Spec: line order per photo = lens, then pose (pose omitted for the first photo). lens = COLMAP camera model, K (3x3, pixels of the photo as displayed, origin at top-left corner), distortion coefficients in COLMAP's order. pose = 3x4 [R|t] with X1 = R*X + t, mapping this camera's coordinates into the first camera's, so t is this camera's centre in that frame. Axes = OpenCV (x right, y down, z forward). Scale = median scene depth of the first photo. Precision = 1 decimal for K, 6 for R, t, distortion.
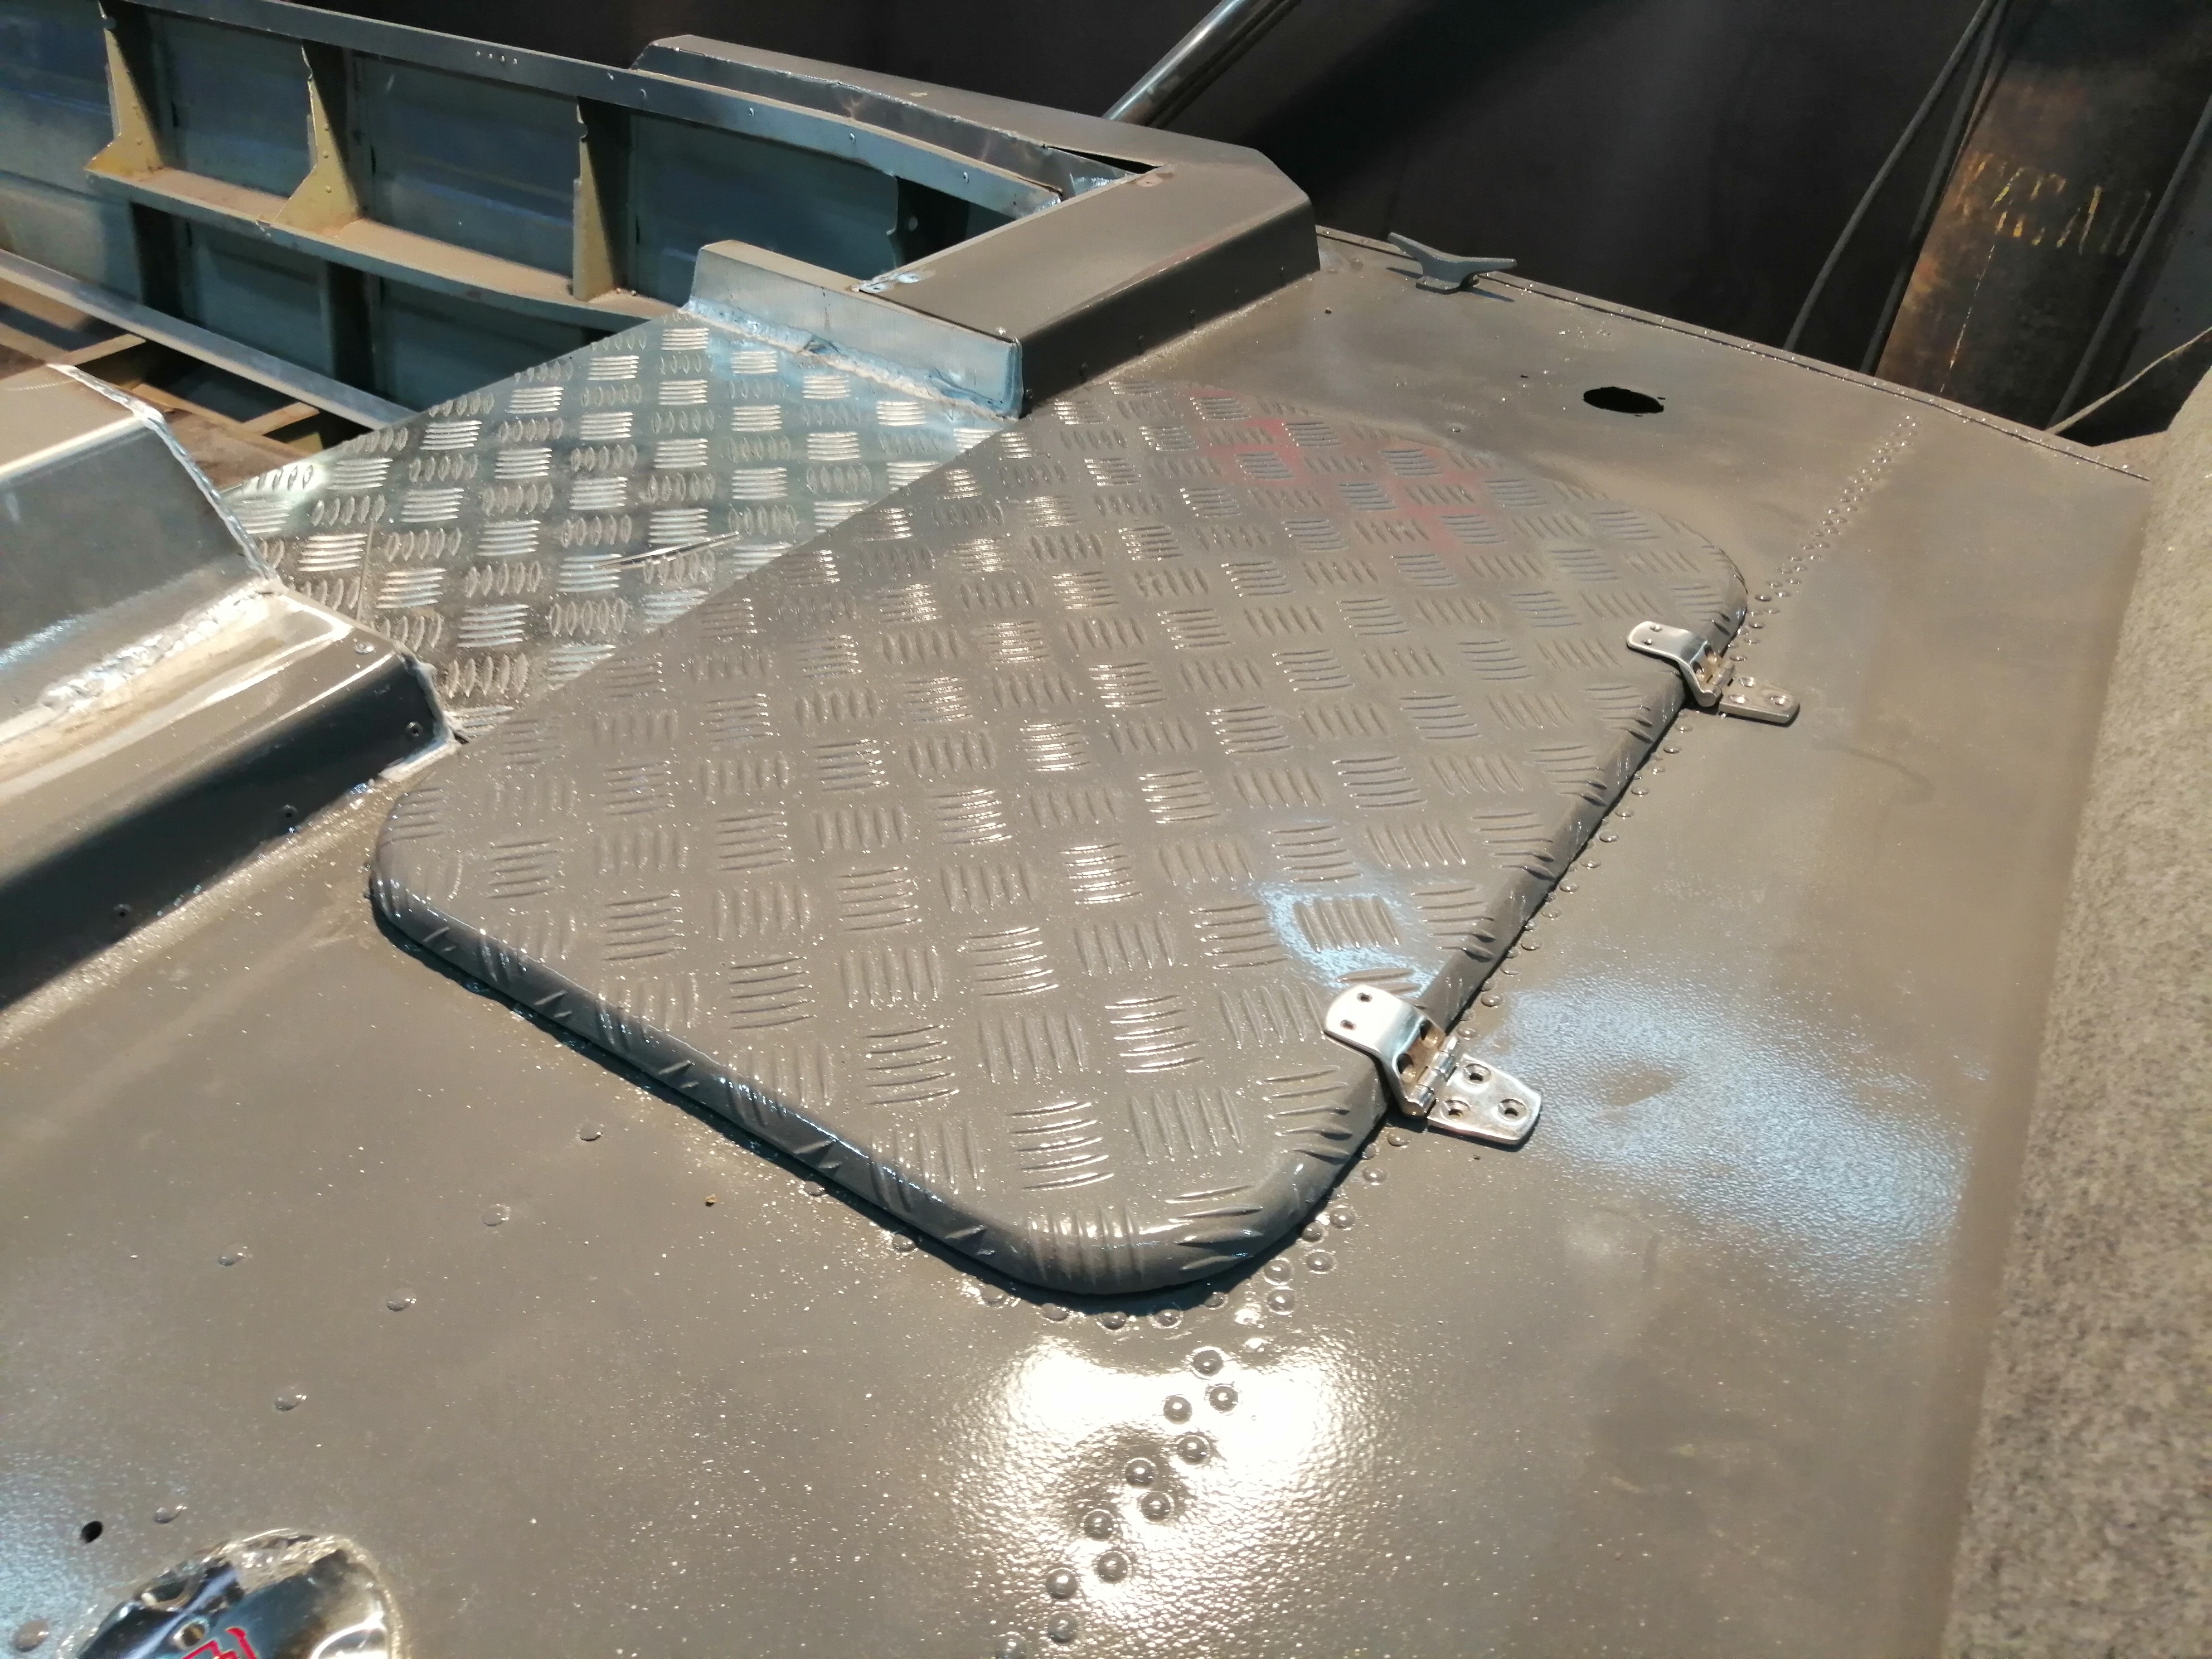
lens RADIAL K [[1727.7, 0, 1088.3], [0, 1727.7, 838.1], [0, 0, 1]] dist [-0.048733, 0.079433]
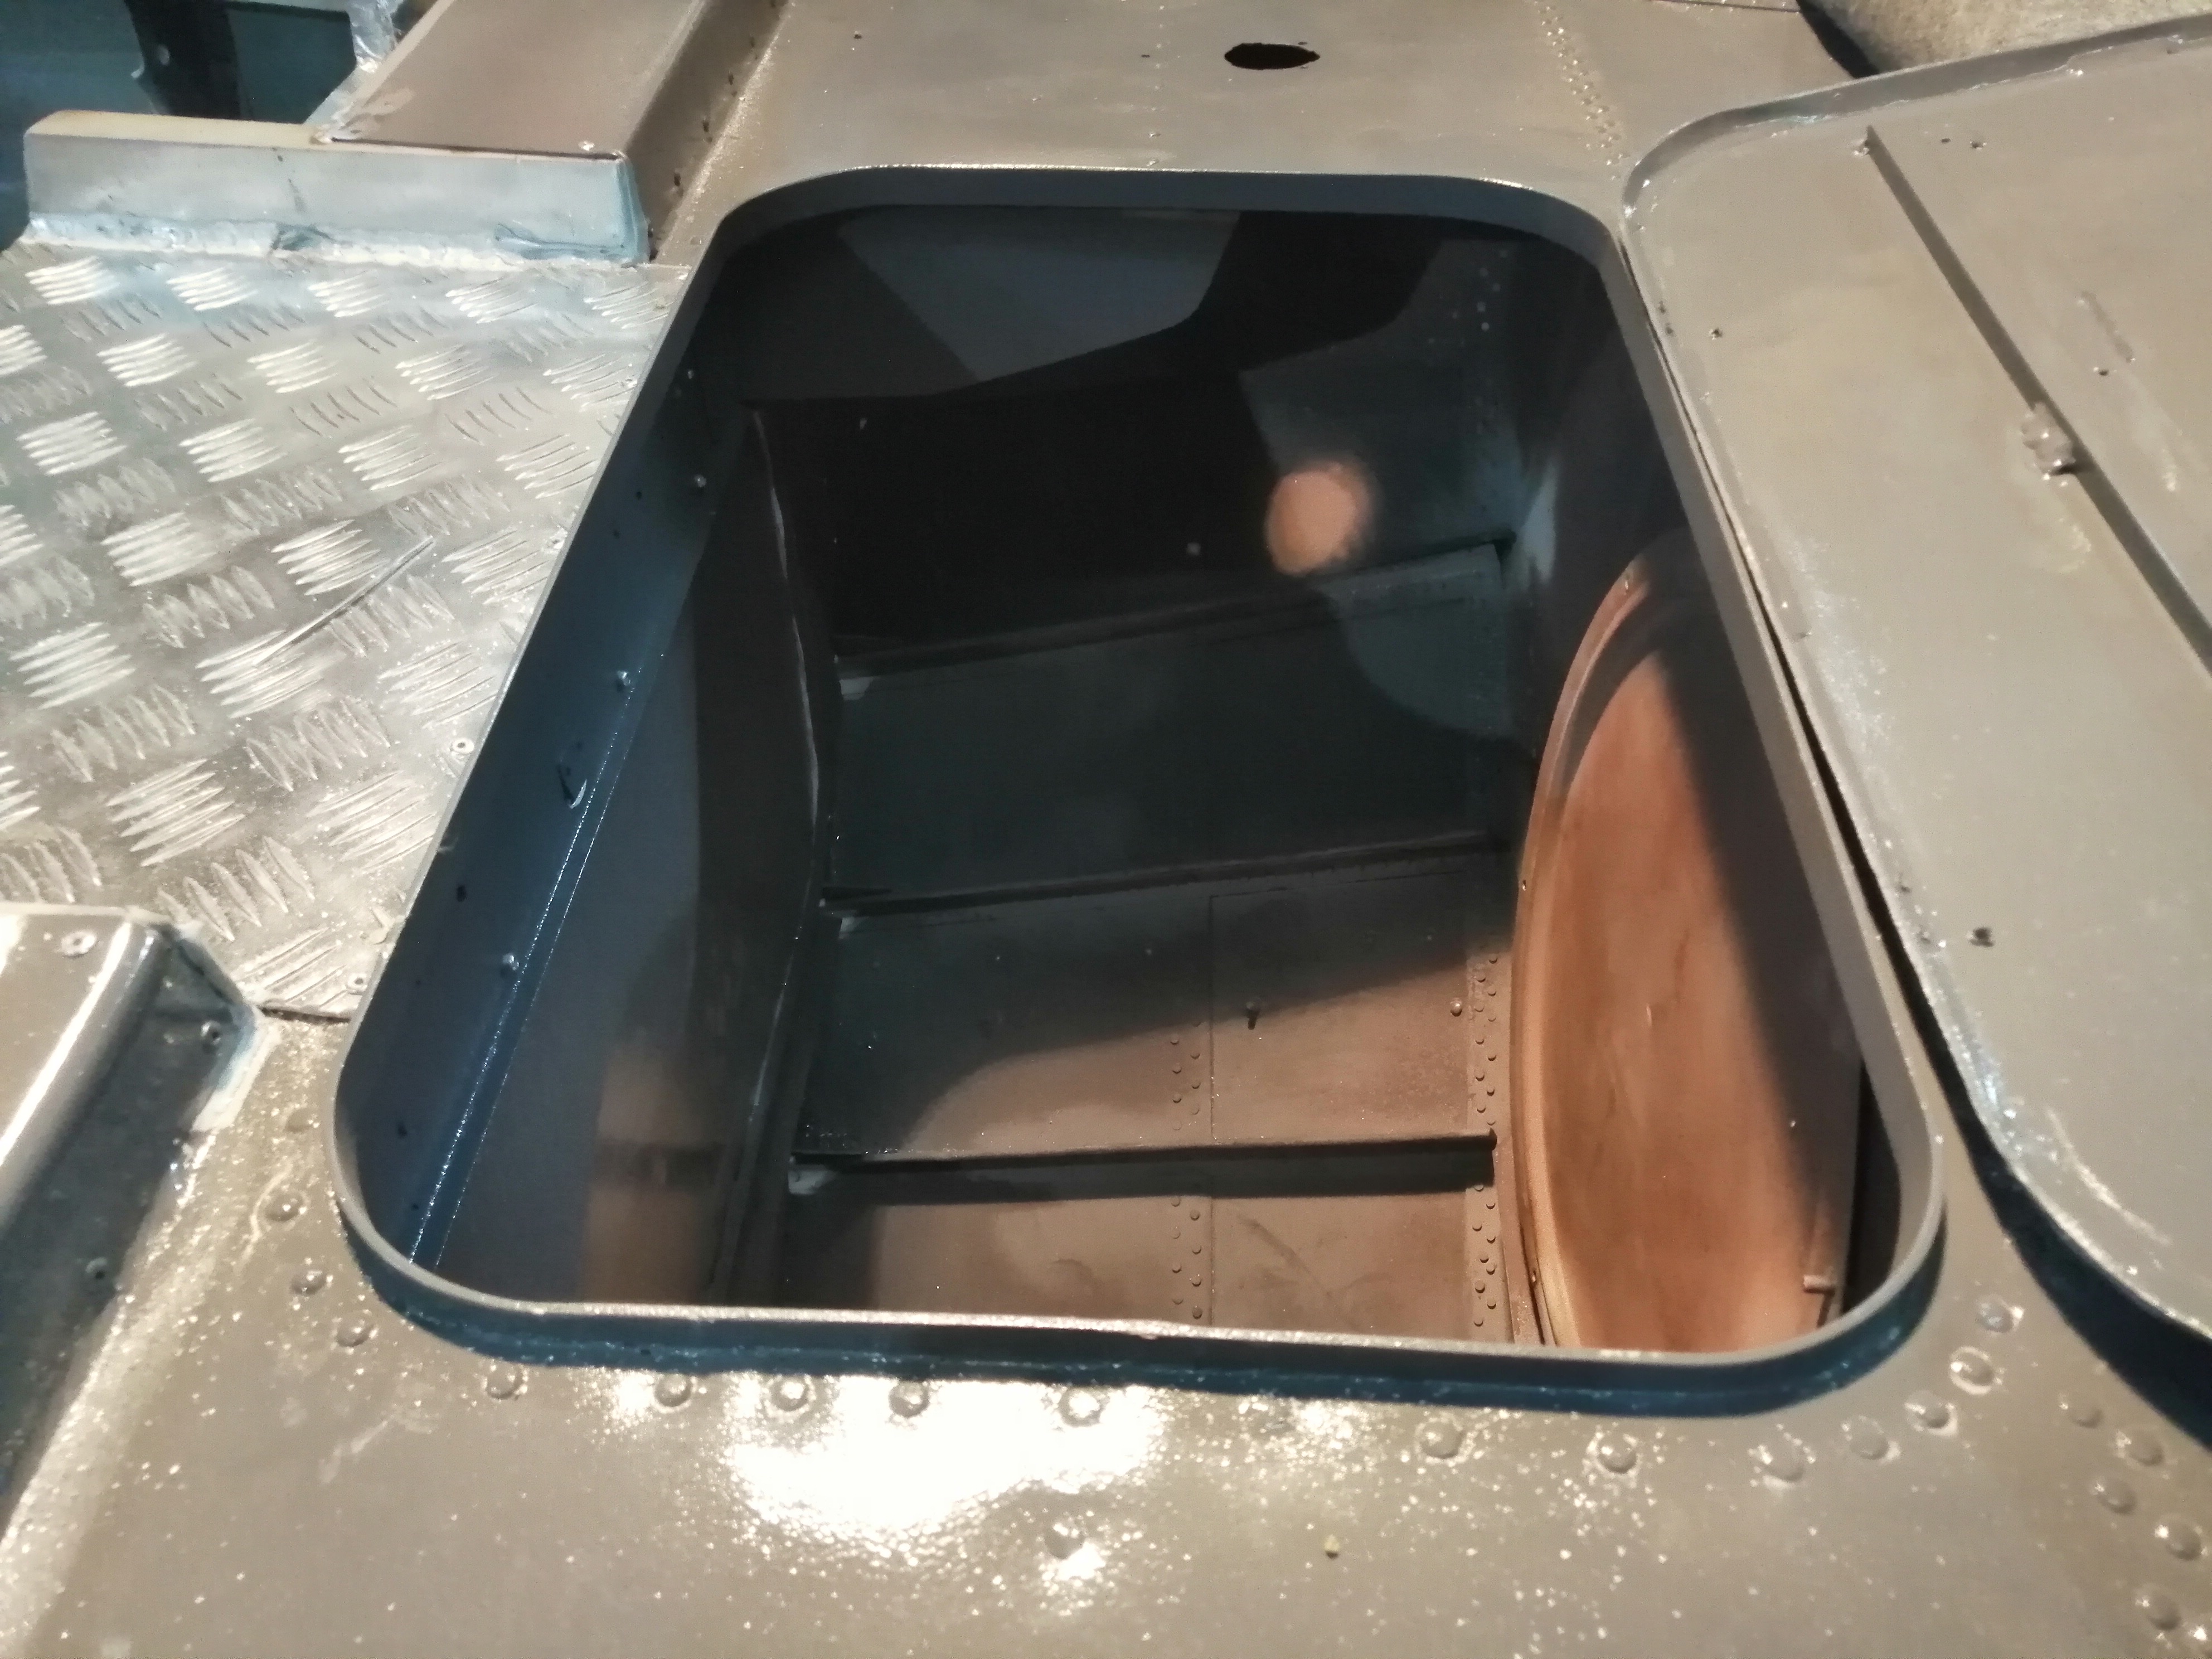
lens RADIAL K [[1727.7, 0, 1092.9], [0, 1727.7, 847.3], [0, 0, 1]] dist [-0.048733, 0.079433]
pose [[0.856414, -0.384153, 0.344938, -0.274514], [0.333511, 0.921638, 0.198376, -0.120614], [-0.394115, -0.054852, 0.917423, 0.309195]]
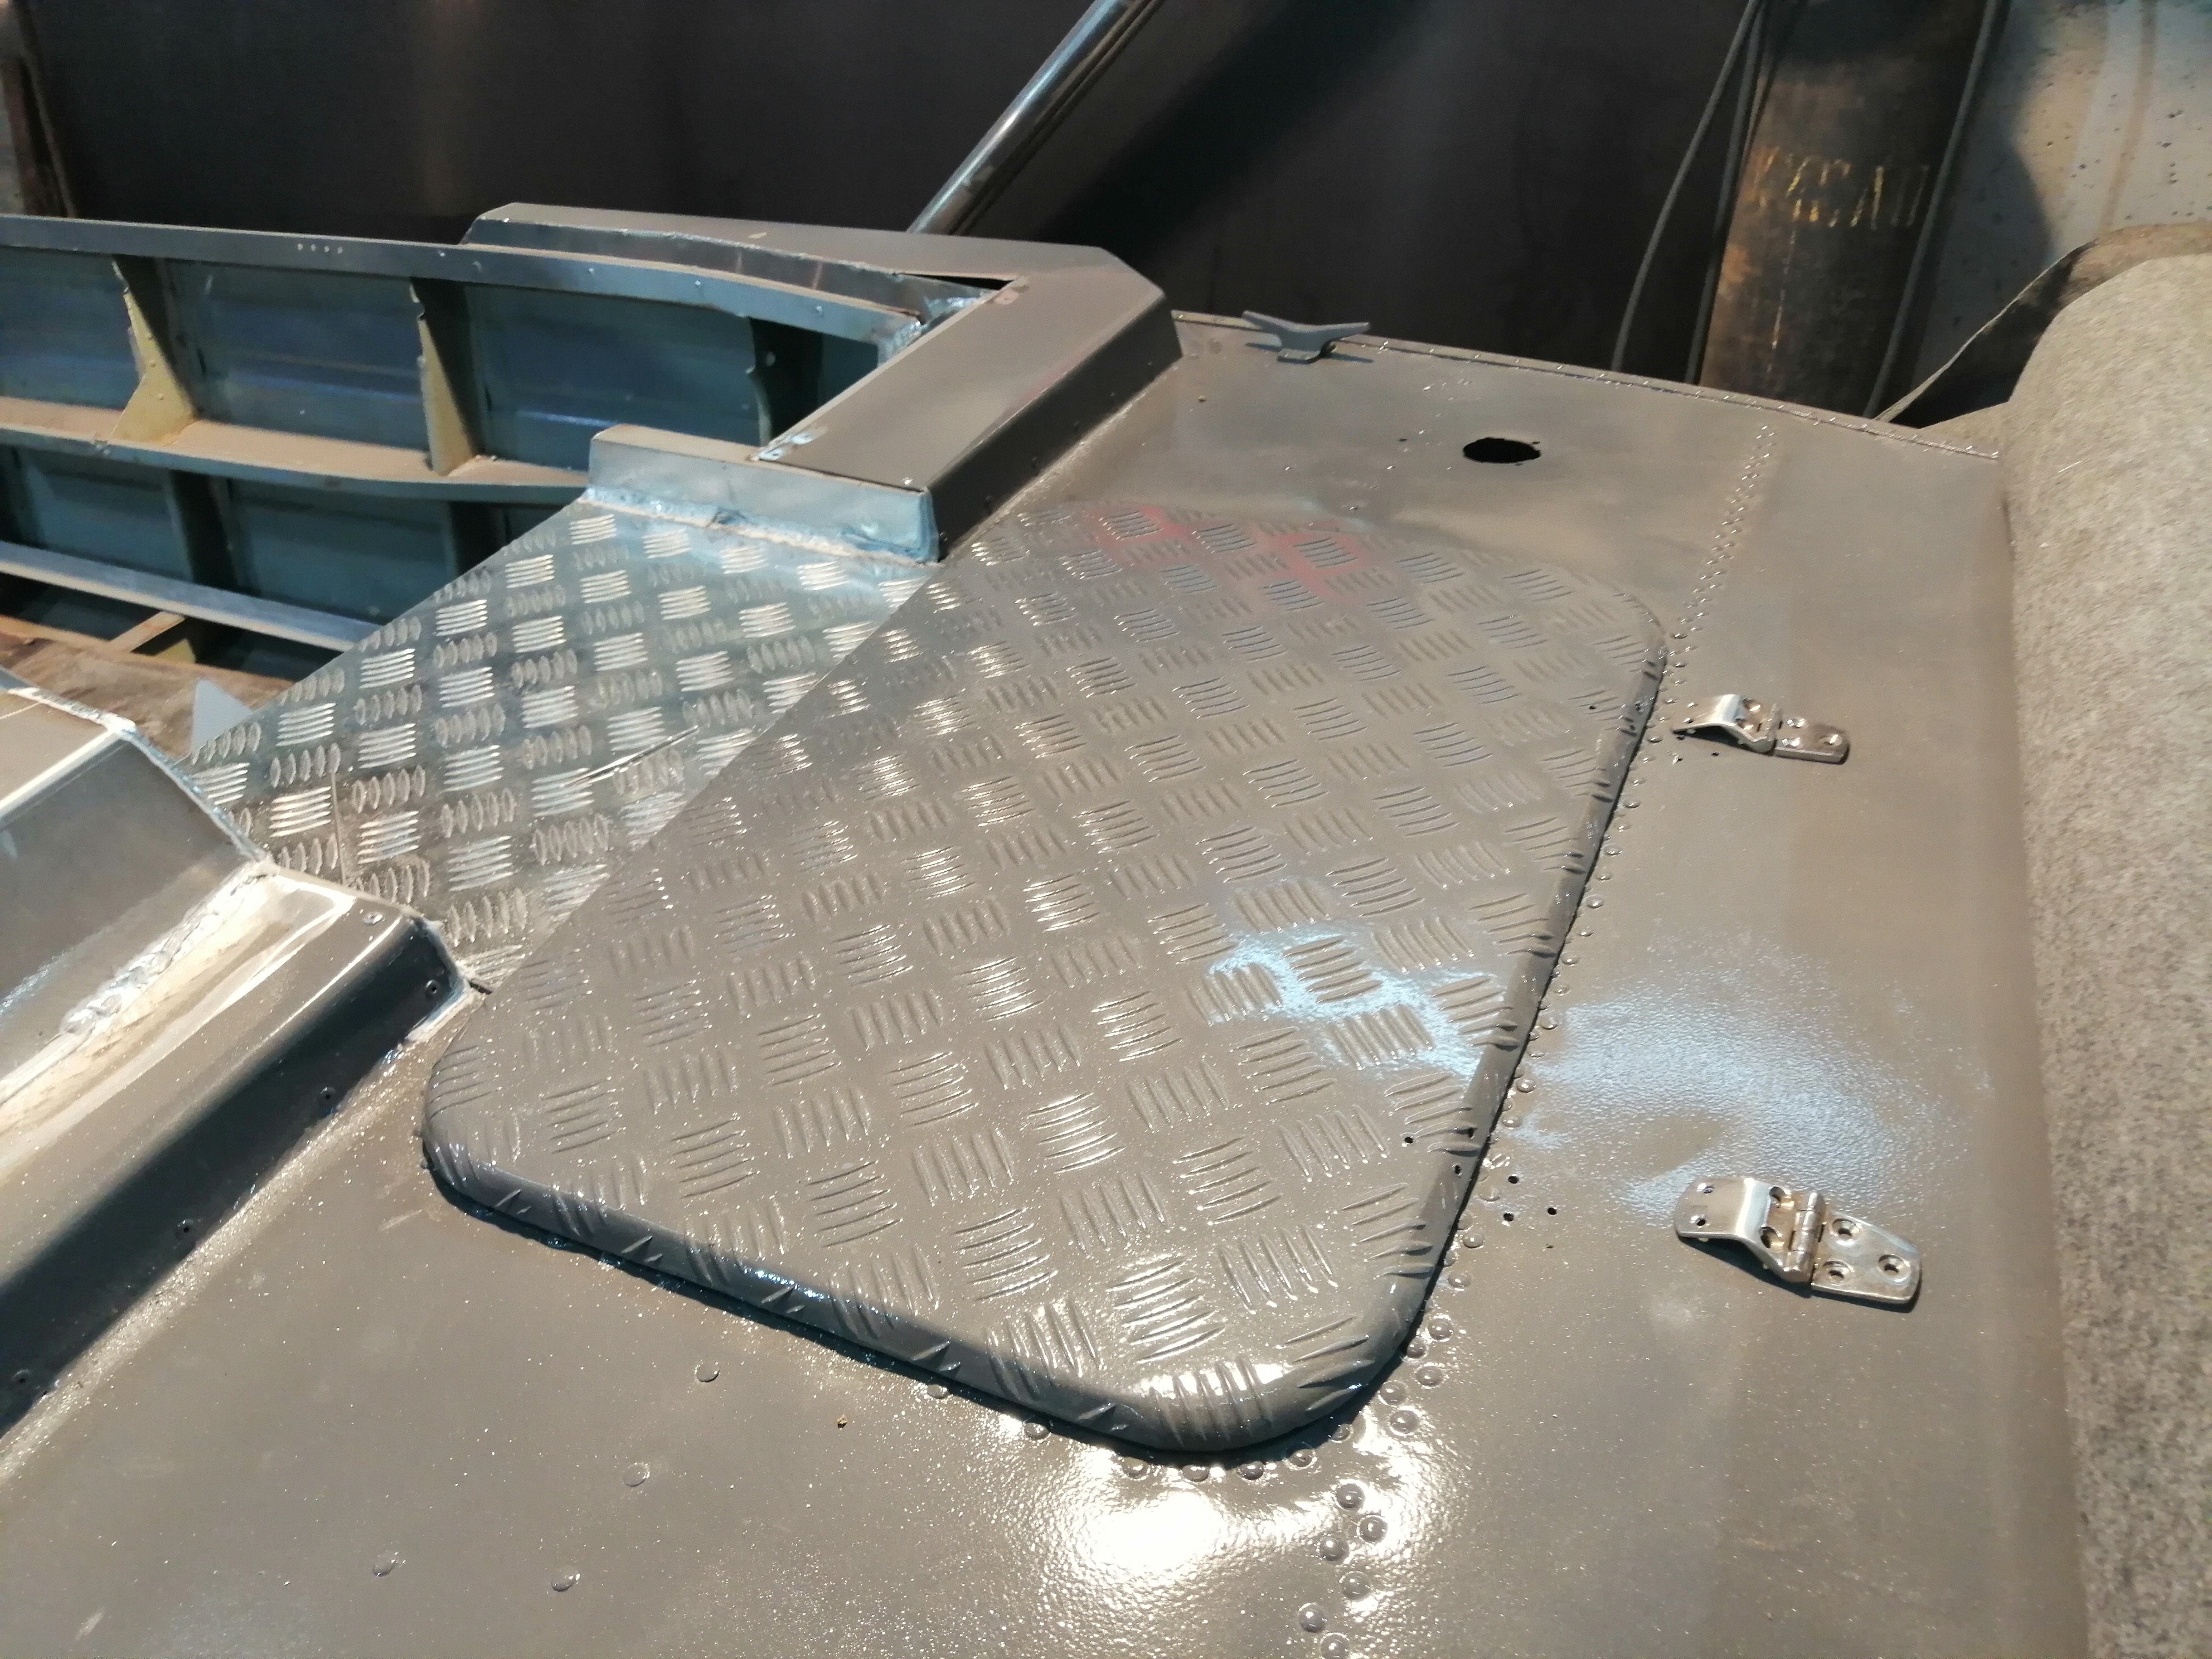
lens RADIAL K [[1727.7, 0, 1083.7], [0, 1727.7, 834.4], [0, 0, 1]] dist [-0.048733, 0.079433]
pose [[0.984705, -0.162409, 0.063083, -0.055927], [0.163803, 0.986337, -0.017546, -0.062823], [-0.059371, 0.027610, 0.997854, -0.030777]]
